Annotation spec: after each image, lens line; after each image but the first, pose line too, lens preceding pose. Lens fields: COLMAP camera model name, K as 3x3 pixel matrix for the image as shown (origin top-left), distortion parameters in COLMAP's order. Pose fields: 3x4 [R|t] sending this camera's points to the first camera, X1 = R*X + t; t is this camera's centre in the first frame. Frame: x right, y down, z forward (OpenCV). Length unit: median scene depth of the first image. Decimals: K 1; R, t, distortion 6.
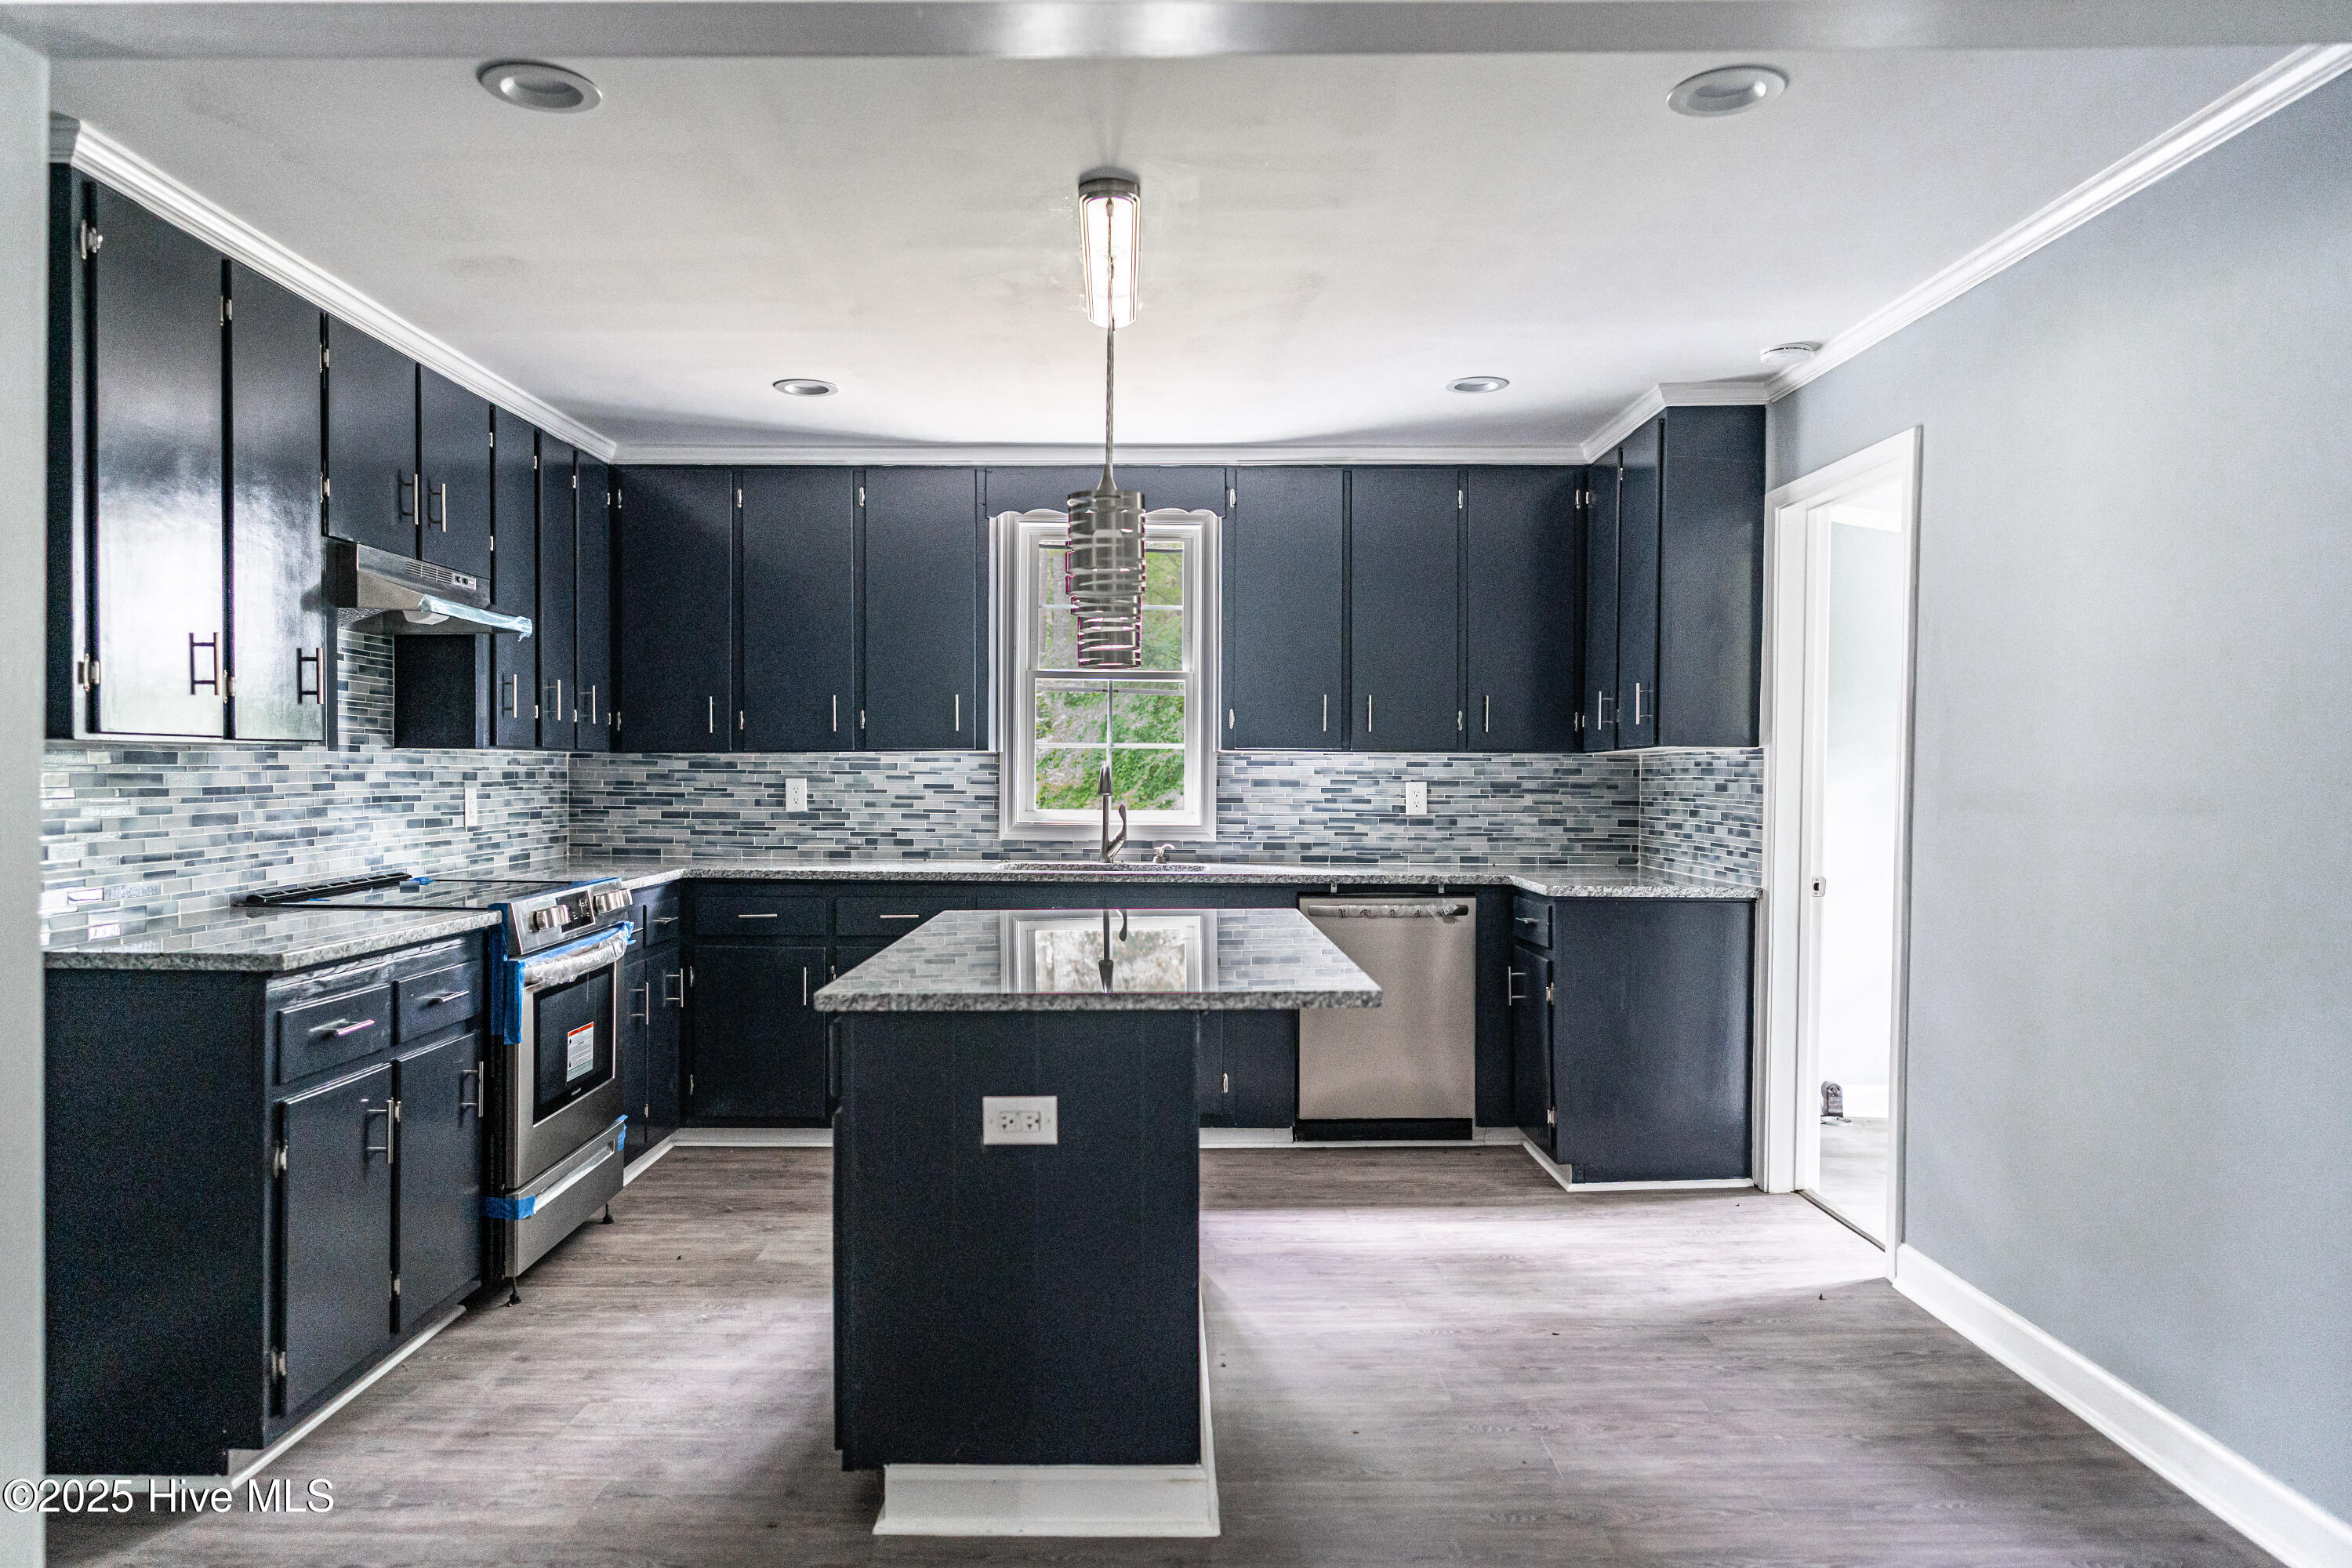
lens RADIAL K [[1570.5, 0, 1158.4], [0, 1570.5, 798.5], [0, 0, 1]] dist [-0.000910, 0.003928]
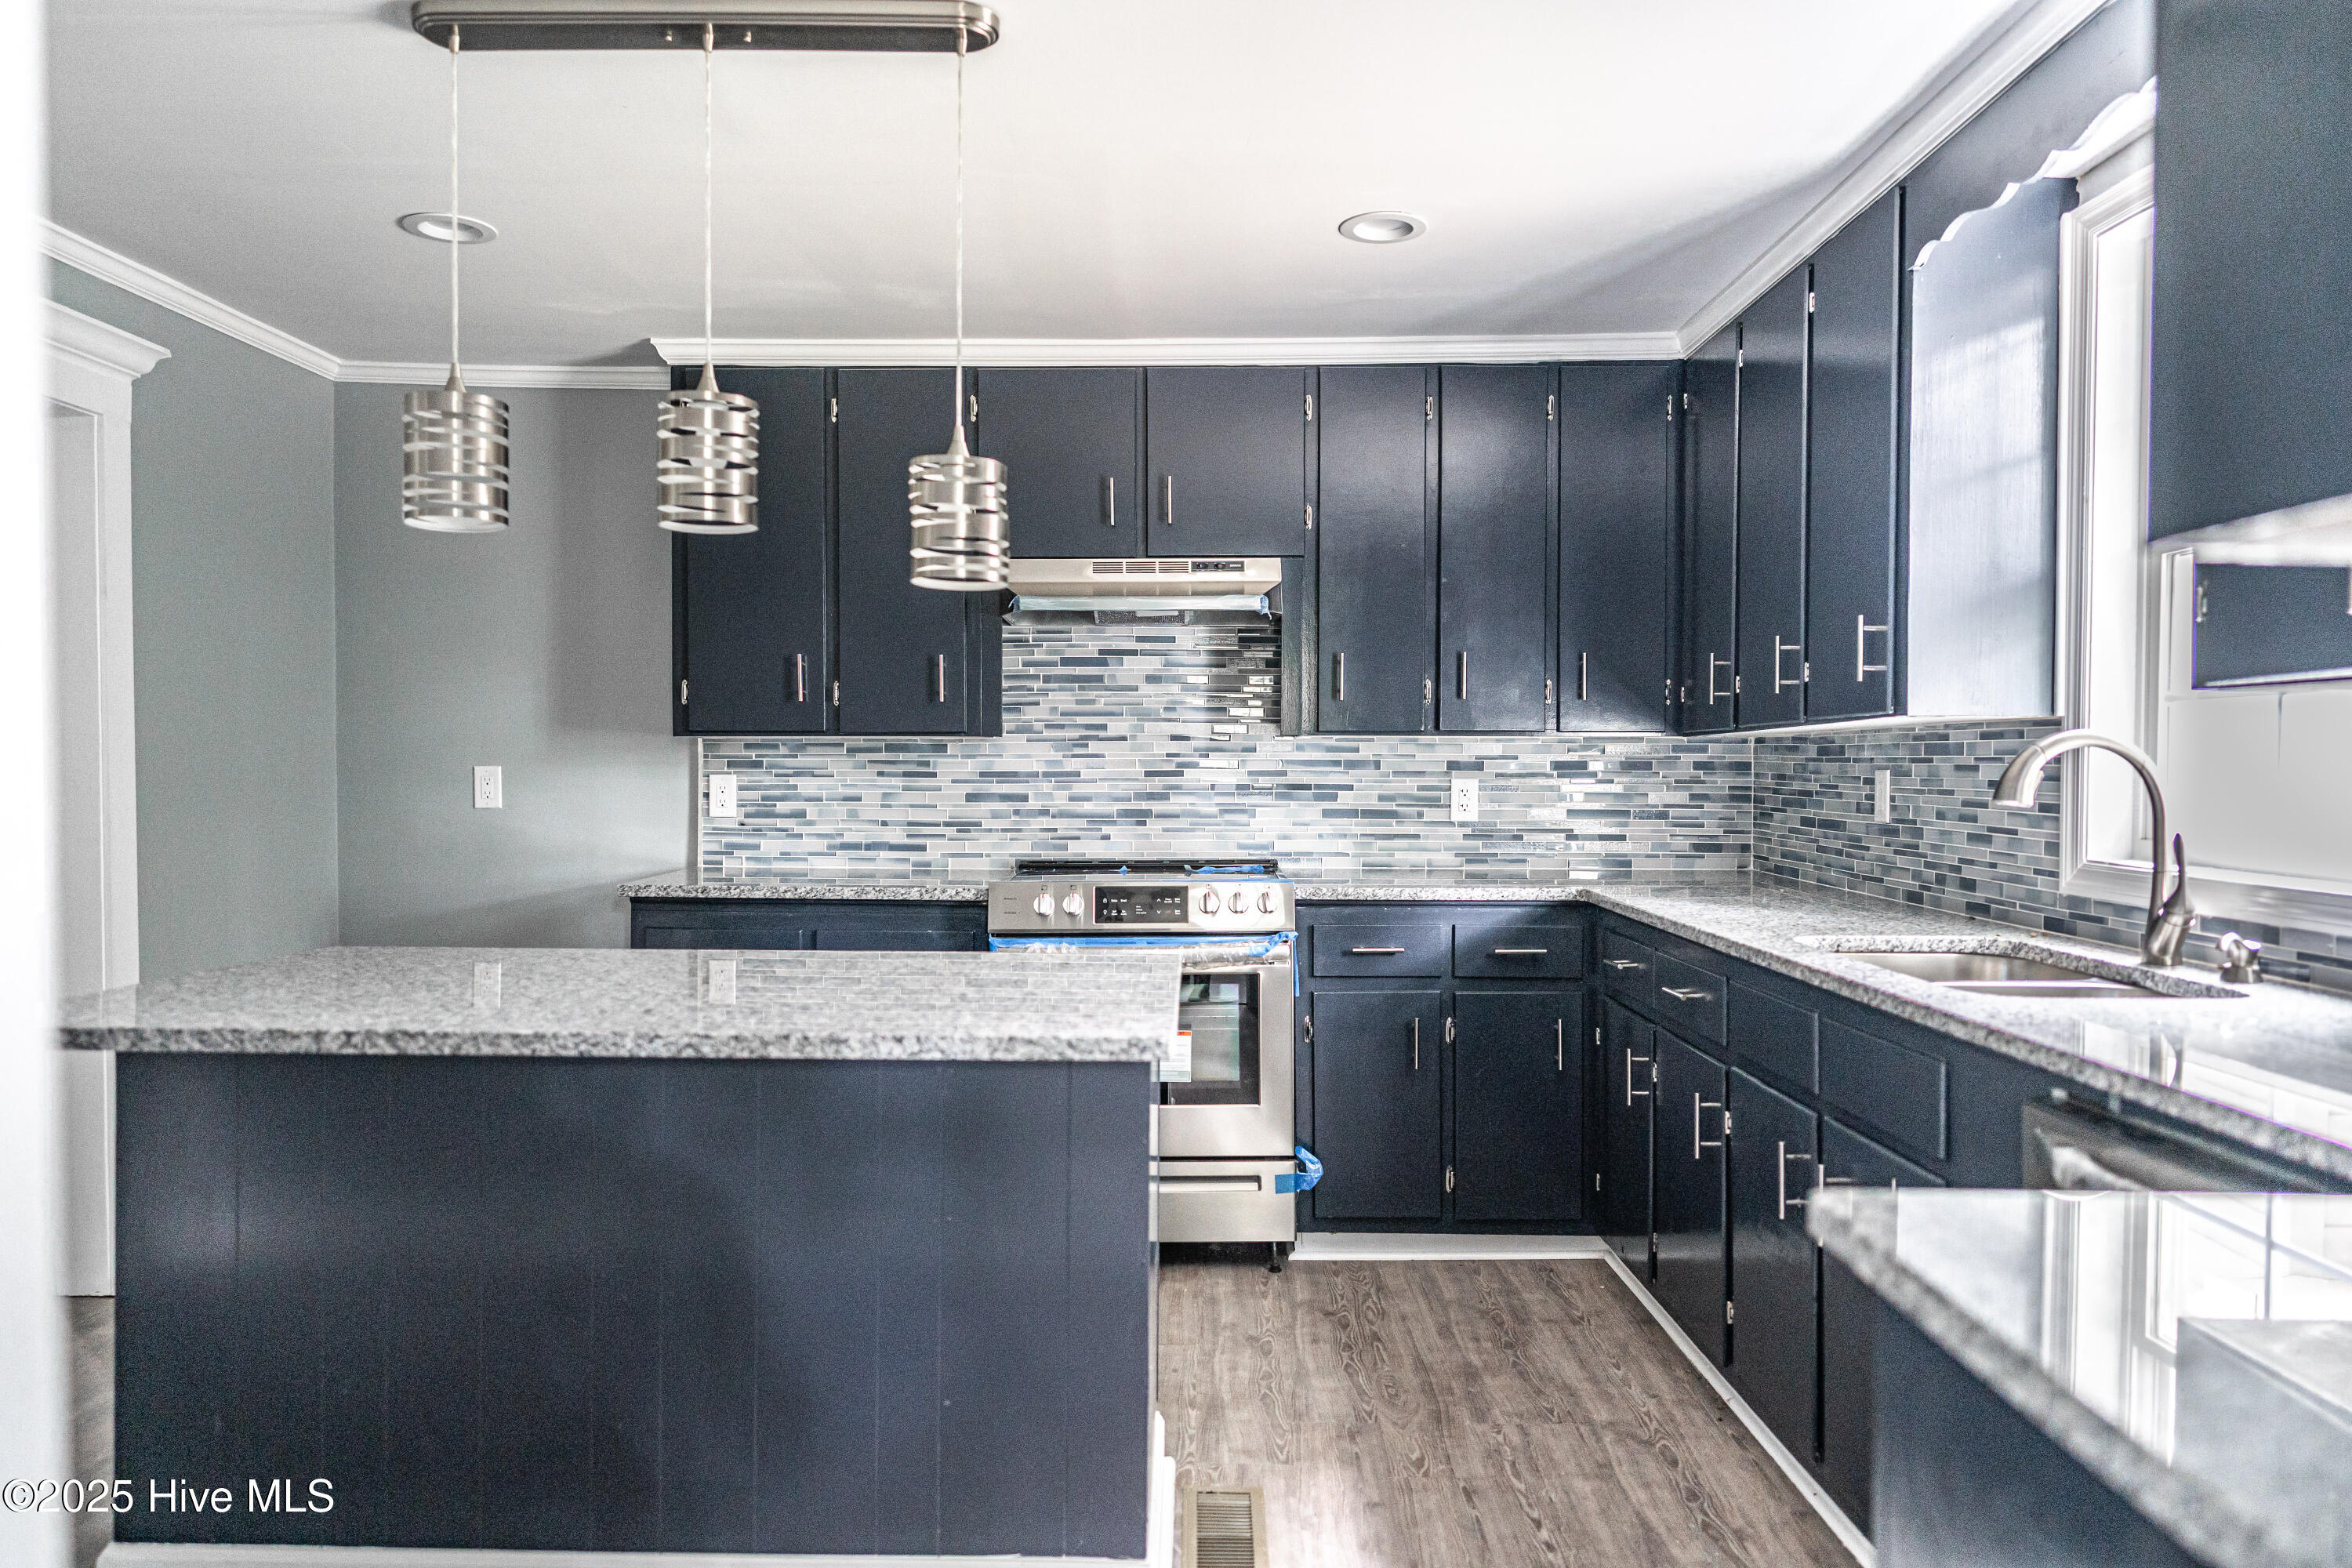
lens RADIAL K [[1570.5, 0, 1158.4], [0, 1570.5, 798.5], [0, 0, 1]] dist [-0.000910, 0.003928]
pose [[-0.028346, 0.016828, -0.999457, 0.405775], [-0.020675, 0.999635, 0.017417, -0.006392], [0.999384, 0.021157, -0.027988, 0.738431]]
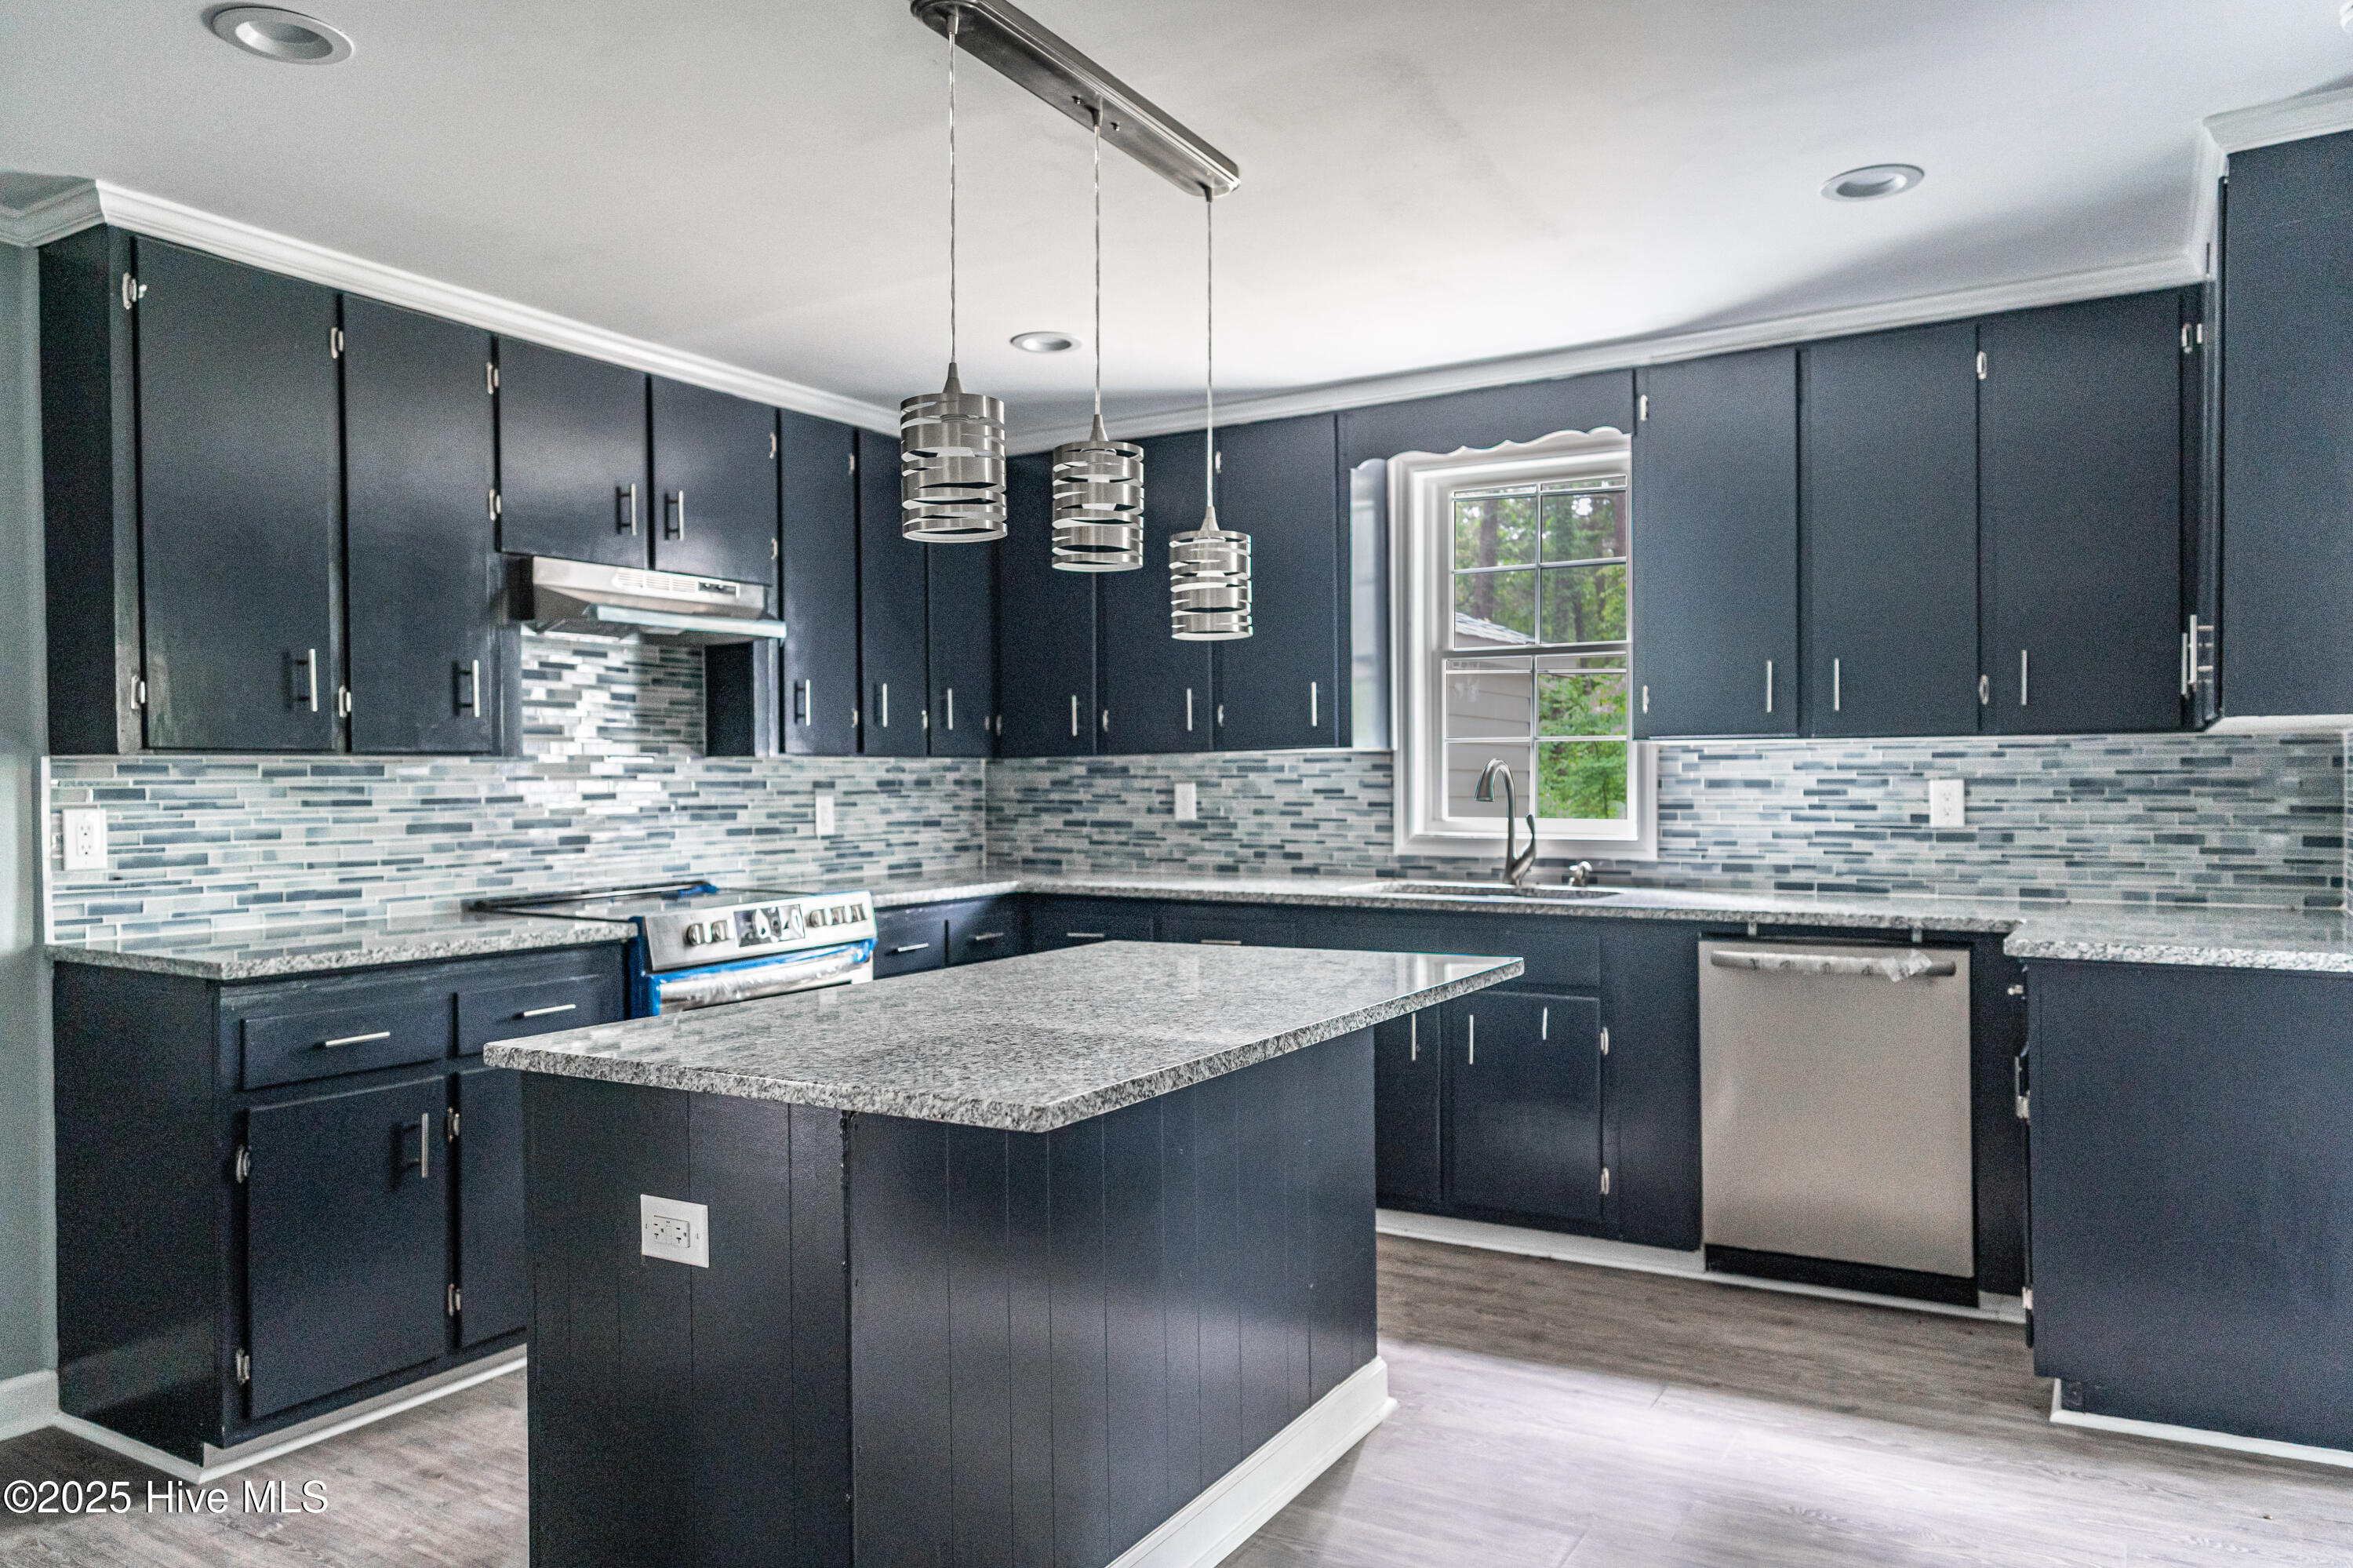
lens RADIAL K [[1597.0, 0, 1163.3], [0, 1597.0, 796.2], [0, 0, 1]] dist [0.000858, 0.001718]
pose [[0.852819, -0.005636, -0.522176, 0.240984], [0.003165, 0.999979, -0.005623, -0.000367], [0.522196, 0.003143, 0.852820, 0.212987]]
